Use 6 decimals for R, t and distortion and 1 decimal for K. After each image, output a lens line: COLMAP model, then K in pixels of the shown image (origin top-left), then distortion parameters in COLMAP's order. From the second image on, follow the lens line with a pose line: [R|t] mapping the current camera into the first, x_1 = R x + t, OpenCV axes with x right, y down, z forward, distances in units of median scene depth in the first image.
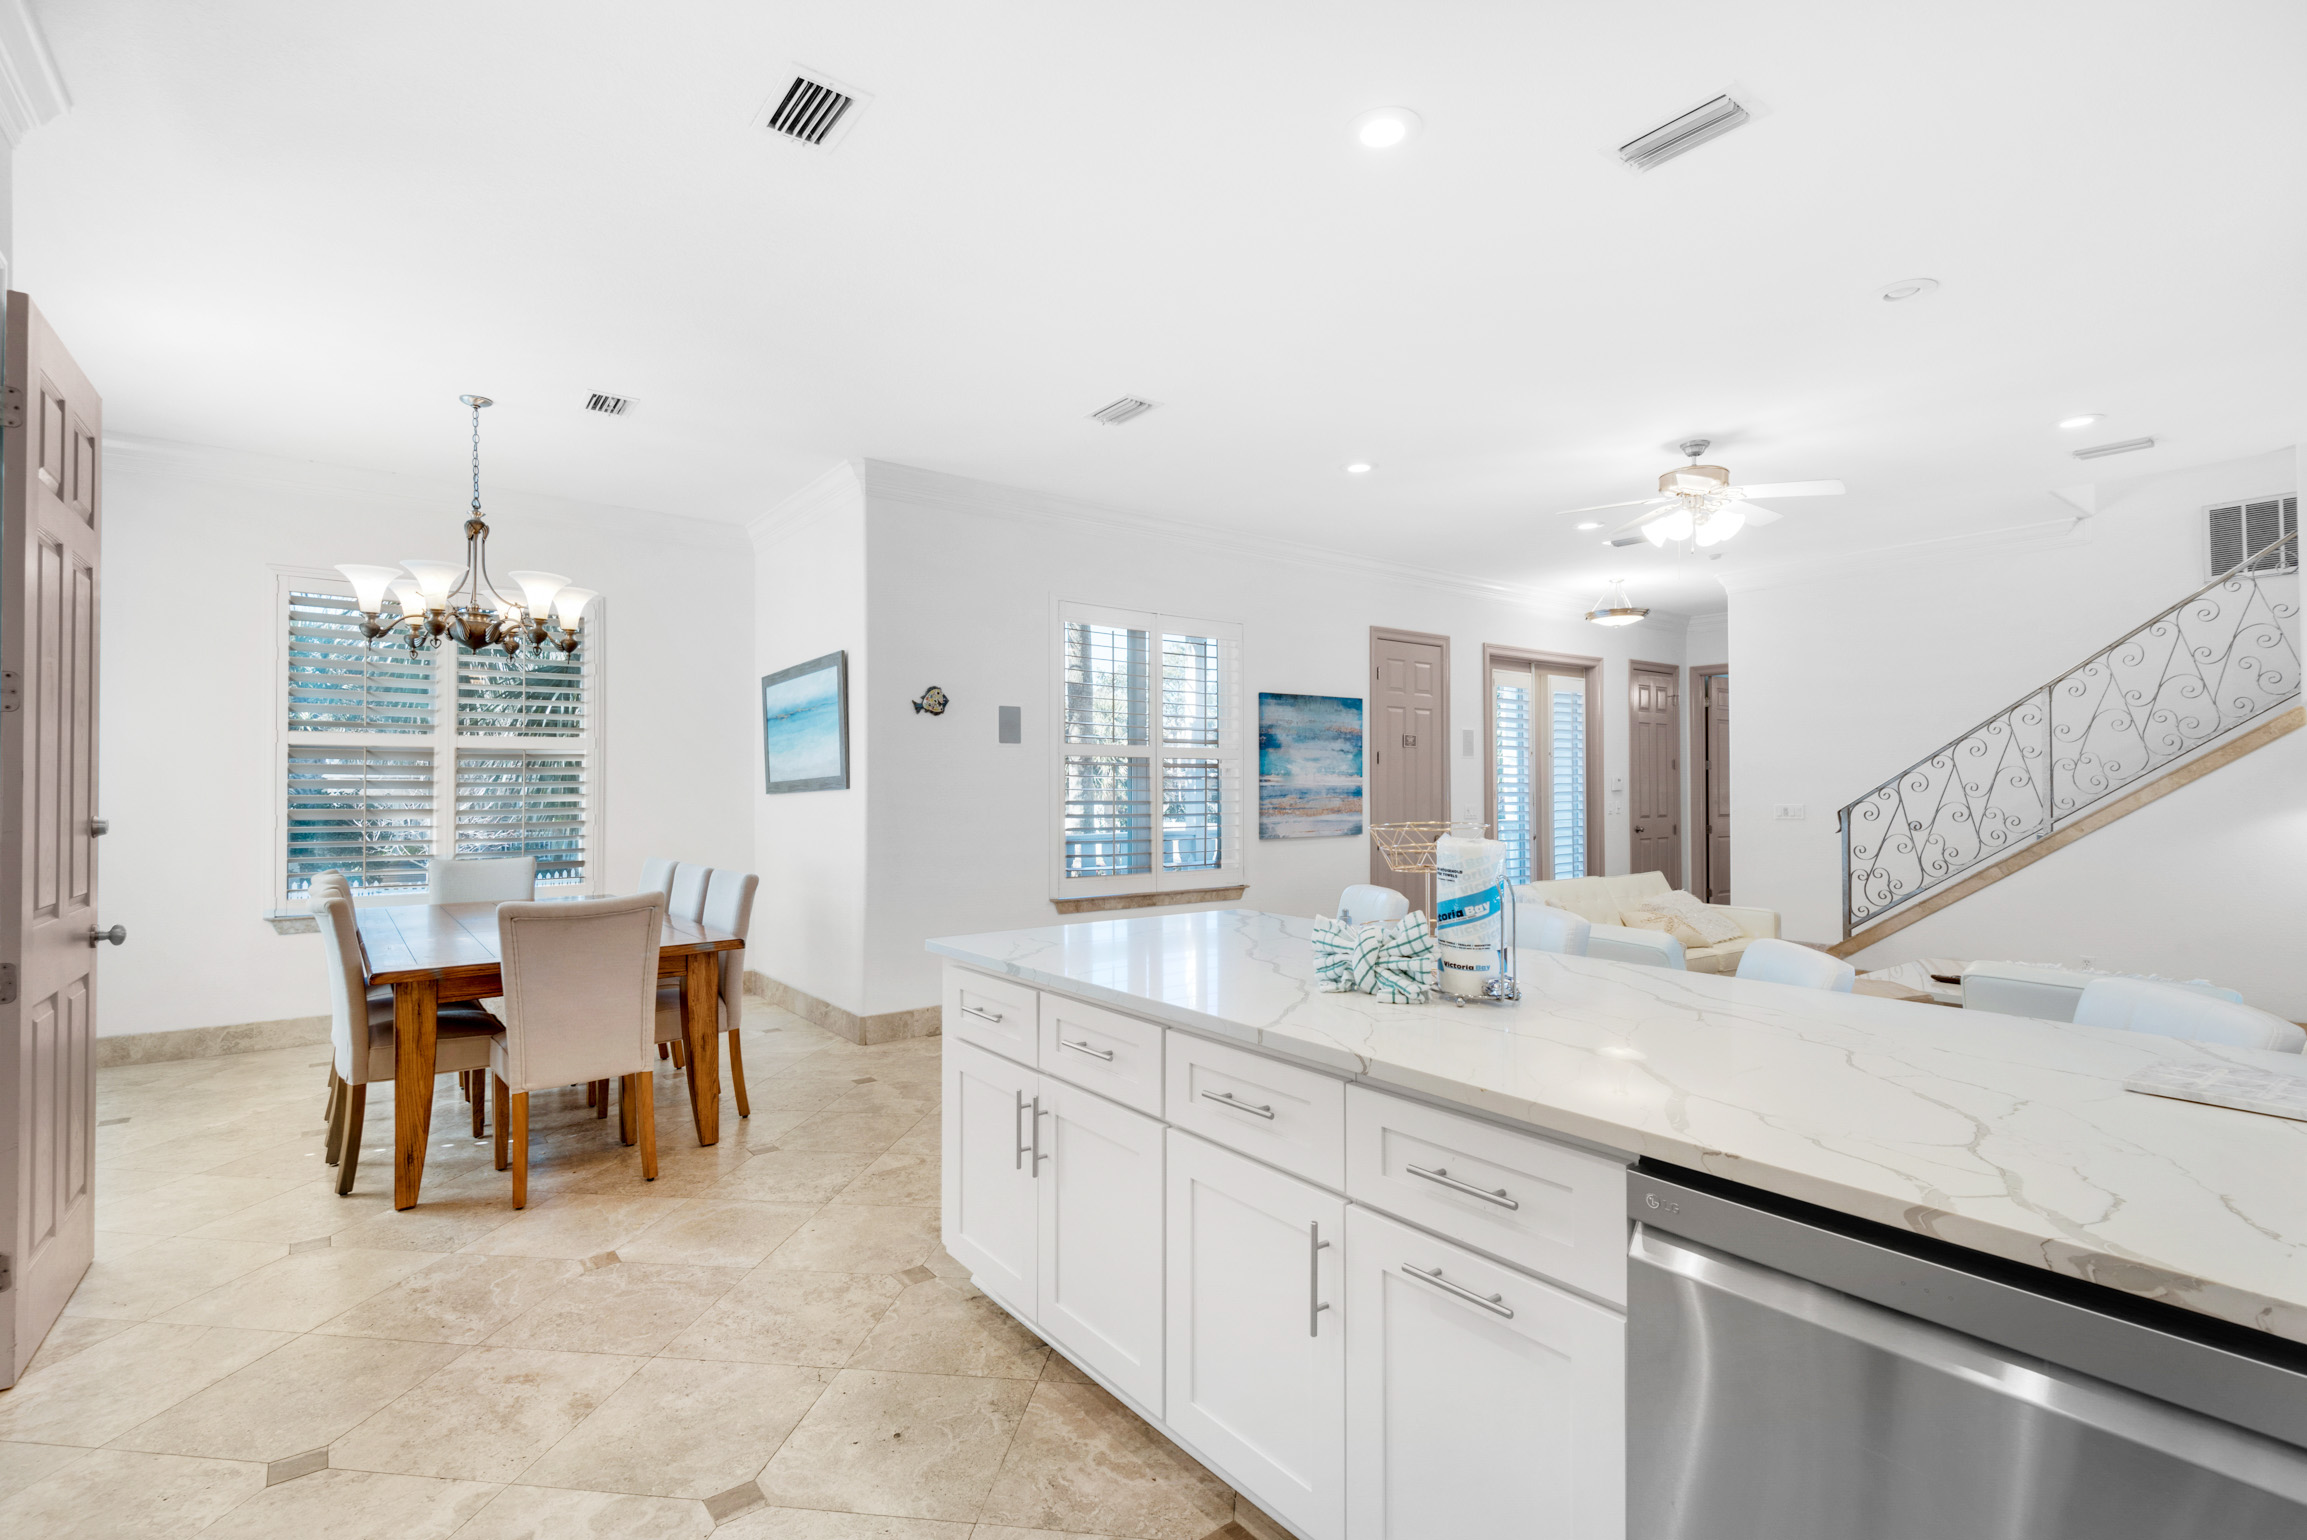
lens RADIAL K [[1051.4, 0, 1158.1], [0, 1051.4, 781.2], [0, 0, 1]] dist [0.004588, -0.001087]
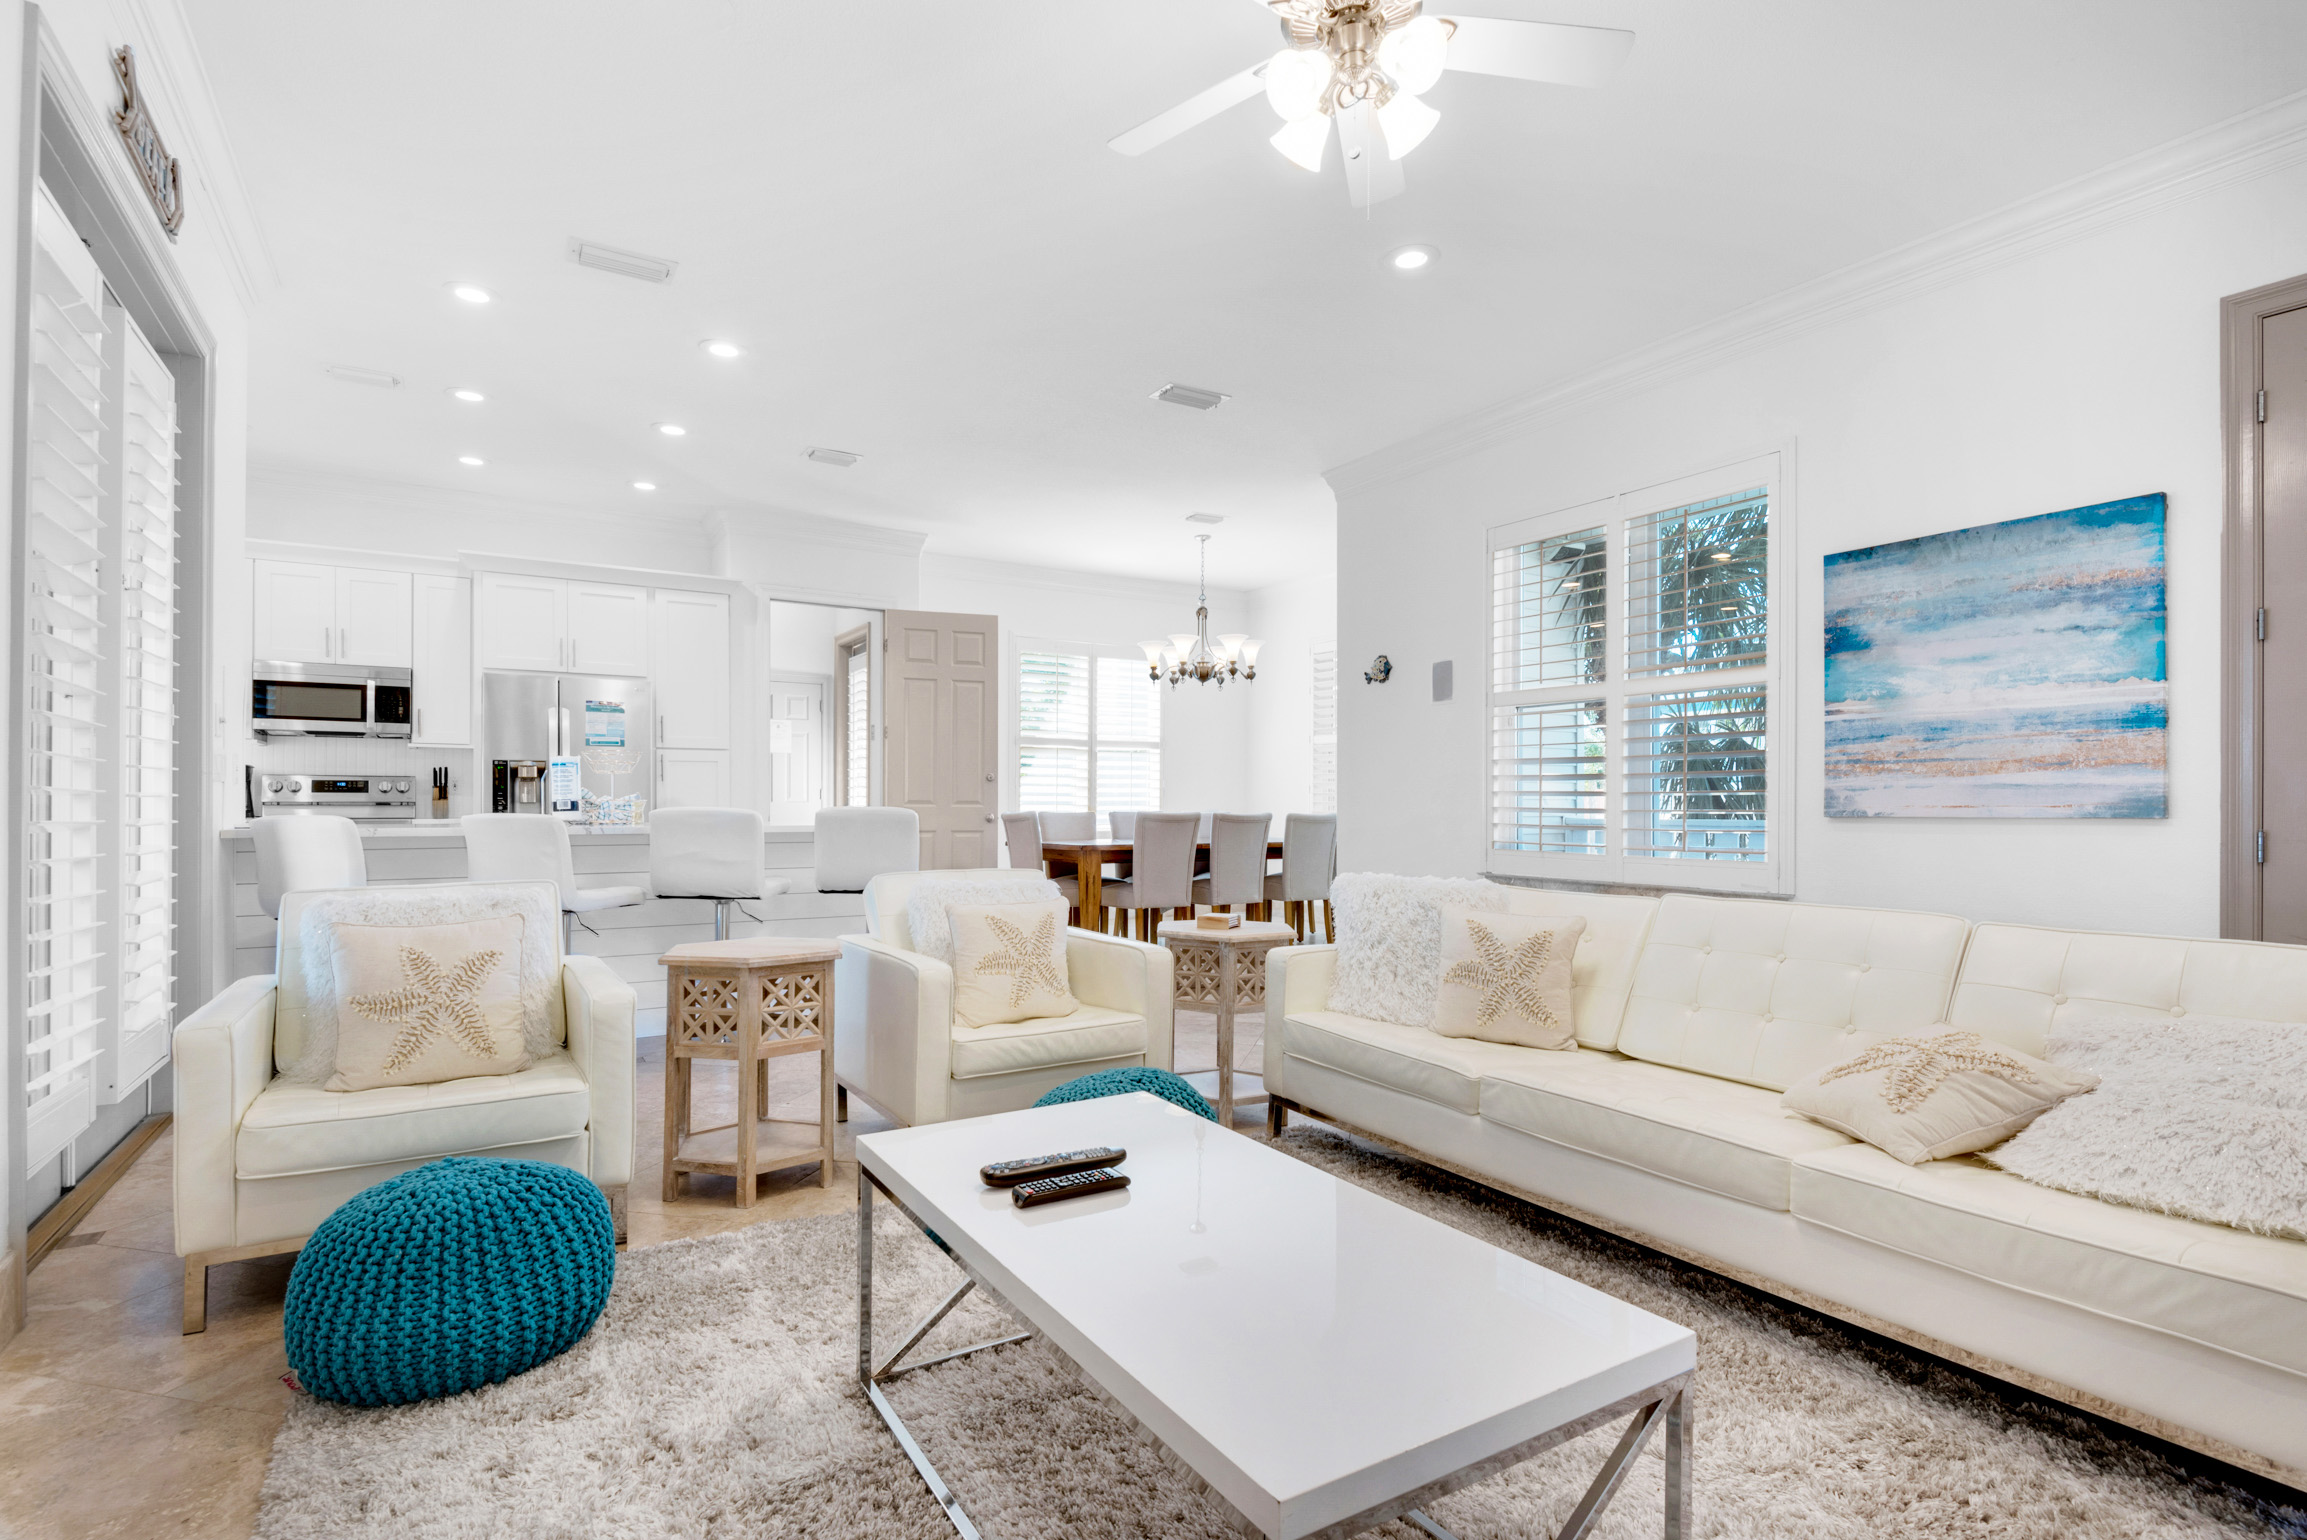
lens RADIAL K [[1081.1, 0, 1157.1], [0, 1081.1, 788.4], [0, 0, 1]] dist [-0.003072, -0.000501]
pose [[-0.096372, -0.013962, -0.995247, 0.703773], [0.006598, 0.999871, -0.014666, 0.045639], [0.995324, -0.007980, -0.096268, 0.698962]]
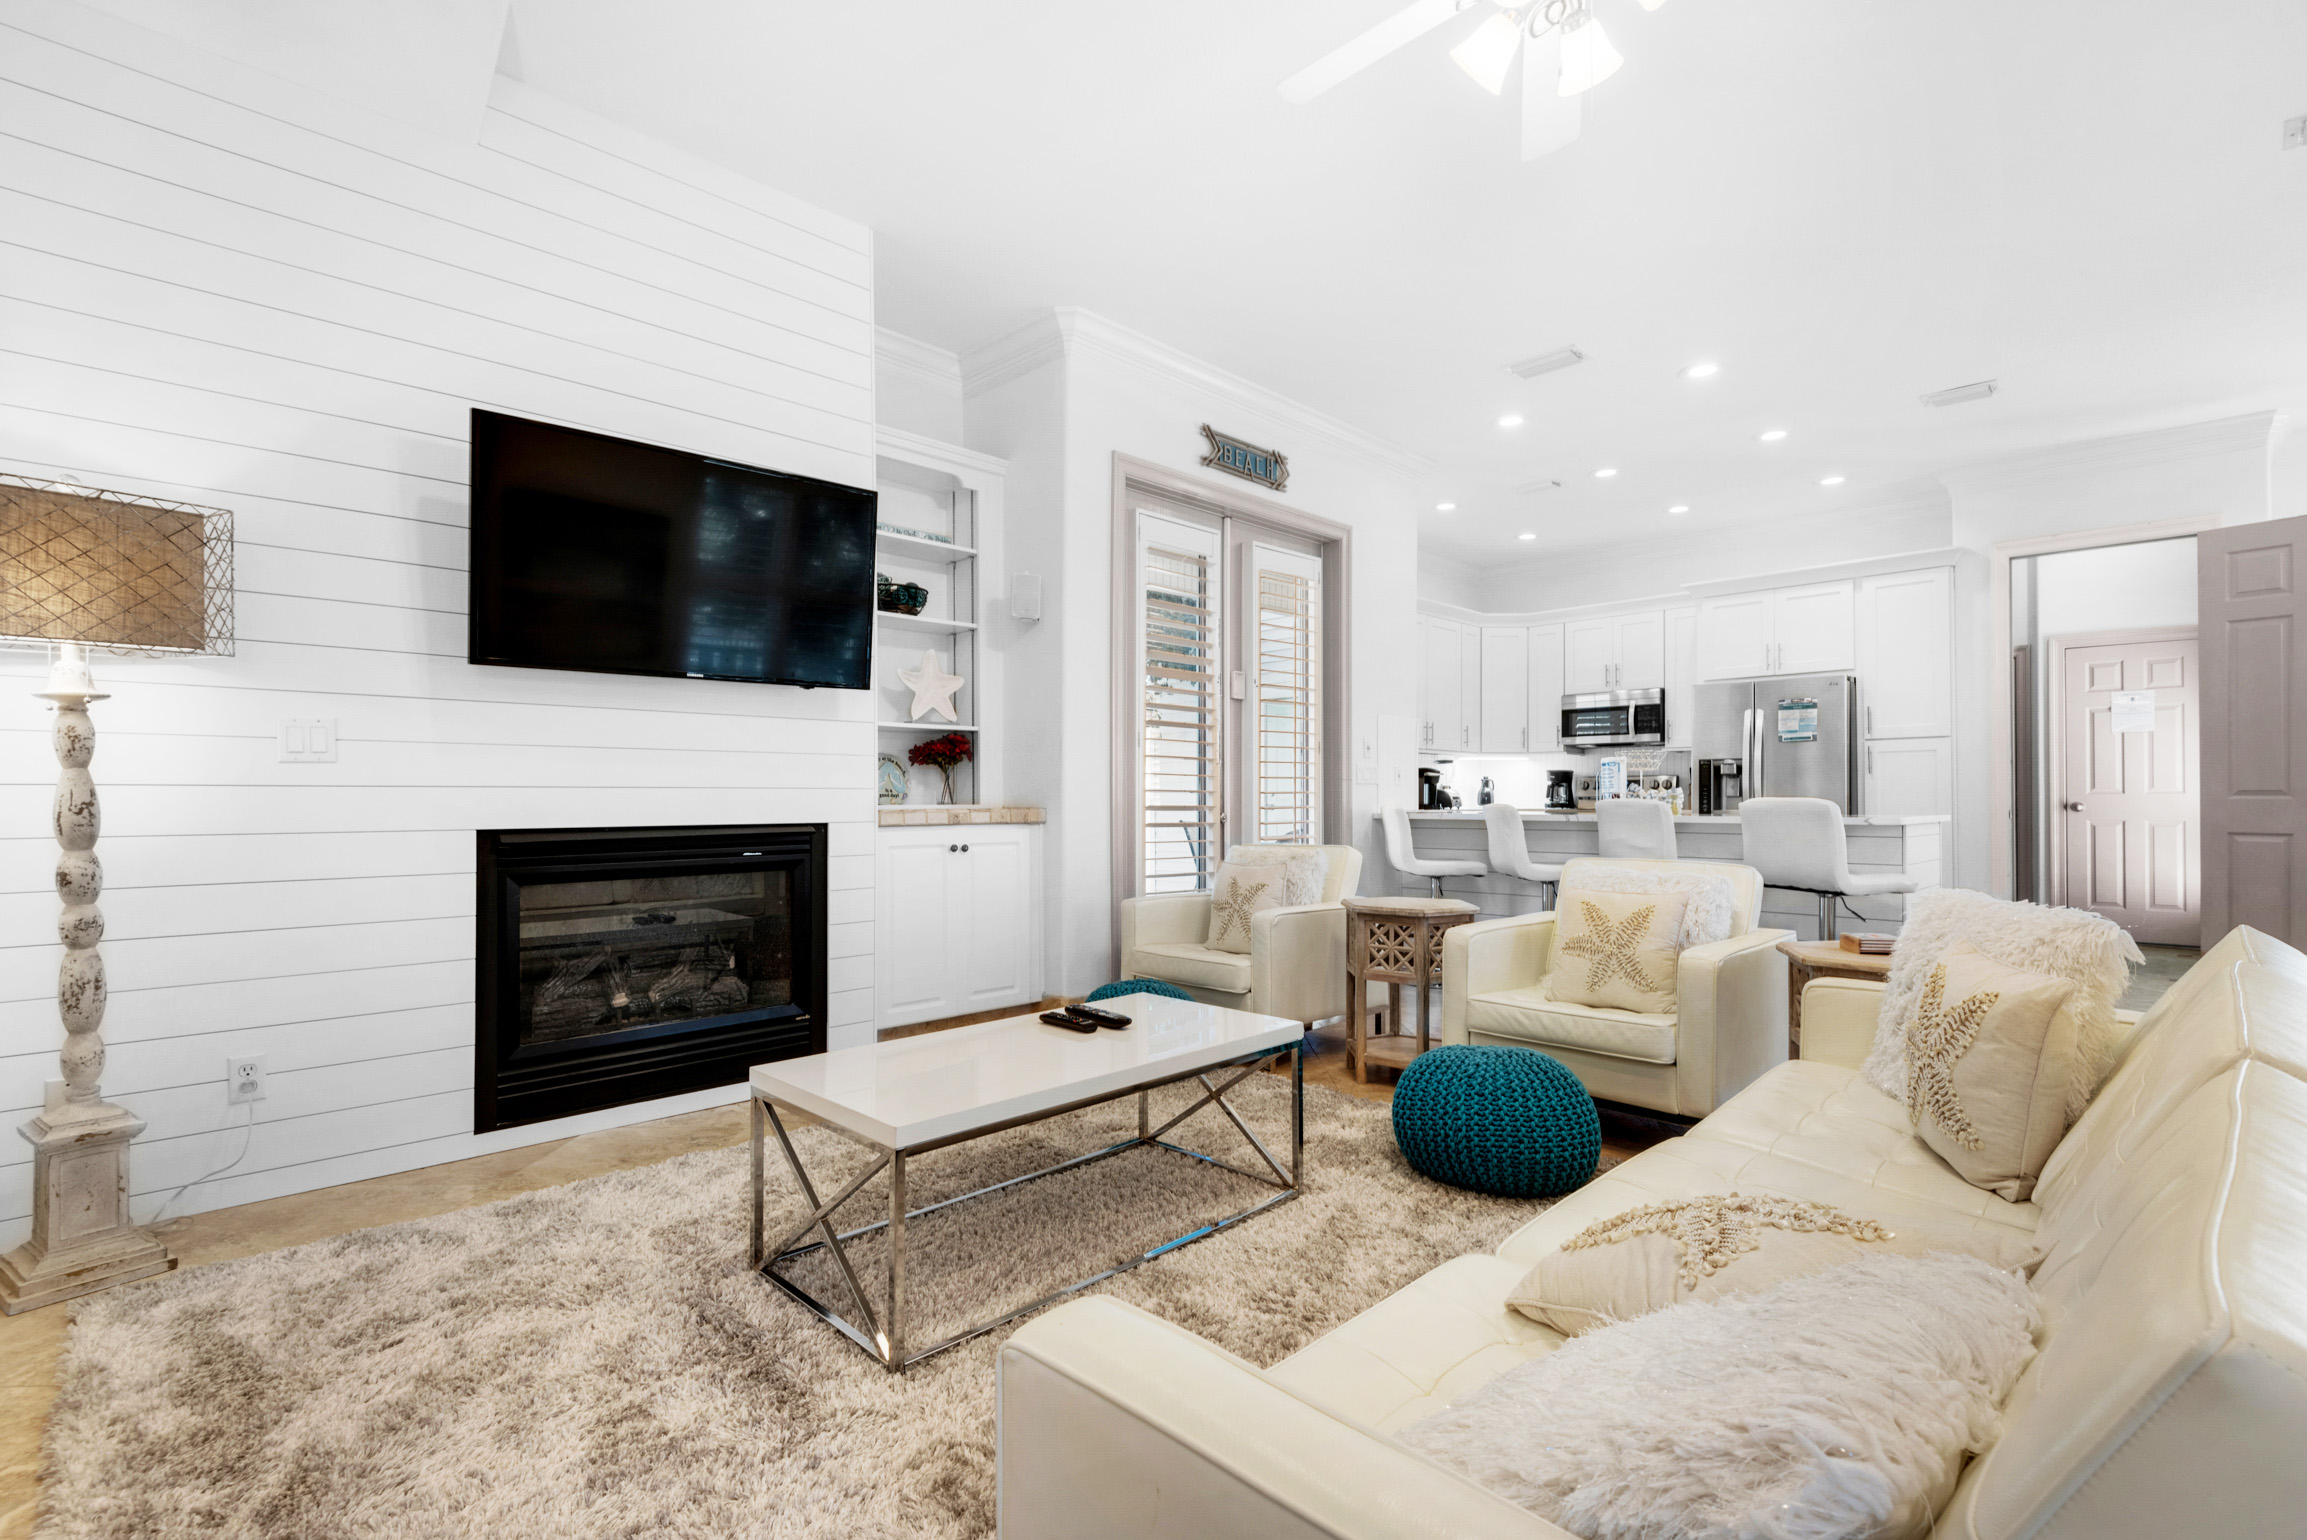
lens RADIAL K [[1051.4, 0, 1176.4], [0, 1051.4, 808.0], [0, 0, 1]] dist [0.004588, -0.001087]
pose [[-0.991128, 0.005189, -0.132808, 0.510658], [0.005304, 0.999986, -0.000517, 0.049582], [0.132804, -0.001216, -0.991142, 1.000935]]
